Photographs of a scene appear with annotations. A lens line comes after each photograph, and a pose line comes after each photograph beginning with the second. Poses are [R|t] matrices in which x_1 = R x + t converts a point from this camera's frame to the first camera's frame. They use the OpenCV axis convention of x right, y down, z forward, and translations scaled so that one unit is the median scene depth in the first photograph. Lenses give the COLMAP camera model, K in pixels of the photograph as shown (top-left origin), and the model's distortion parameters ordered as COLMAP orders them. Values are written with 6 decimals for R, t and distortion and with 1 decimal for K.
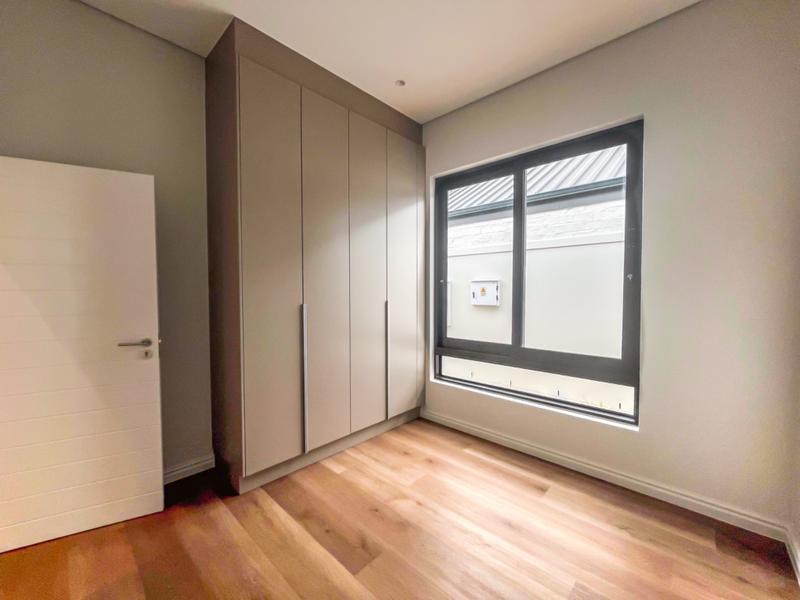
lens RADIAL K [[324.9, 0, 400.0], [0, 324.9, 300.0], [0, 0, 1]] dist [-0.001554, -0.000238]
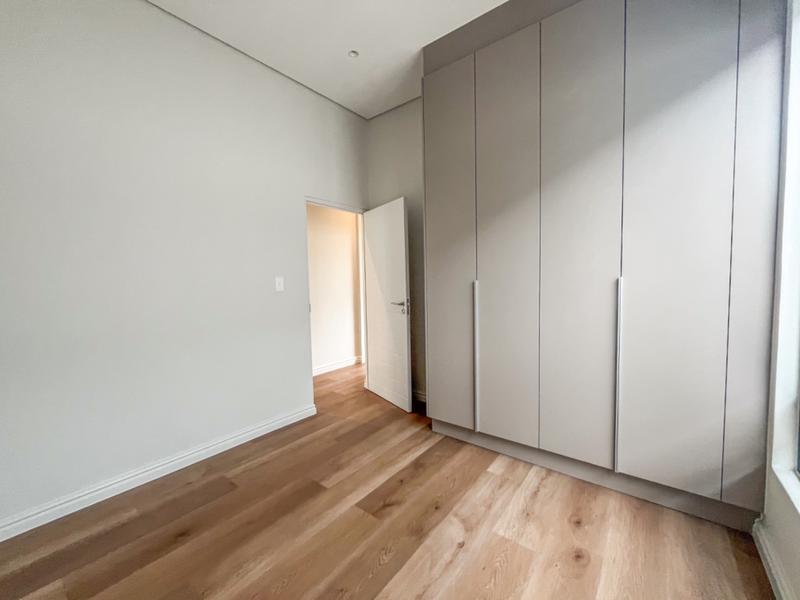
lens RADIAL K [[324.9, 0, 400.0], [0, 324.9, 300.0], [0, 0, 1]] dist [-0.001554, -0.000238]
pose [[0.088738, 0.056417, -0.994456, 0.711019], [-0.015188, 0.998355, 0.055283, 0.021276], [0.995939, 0.010198, 0.089449, 0.735577]]
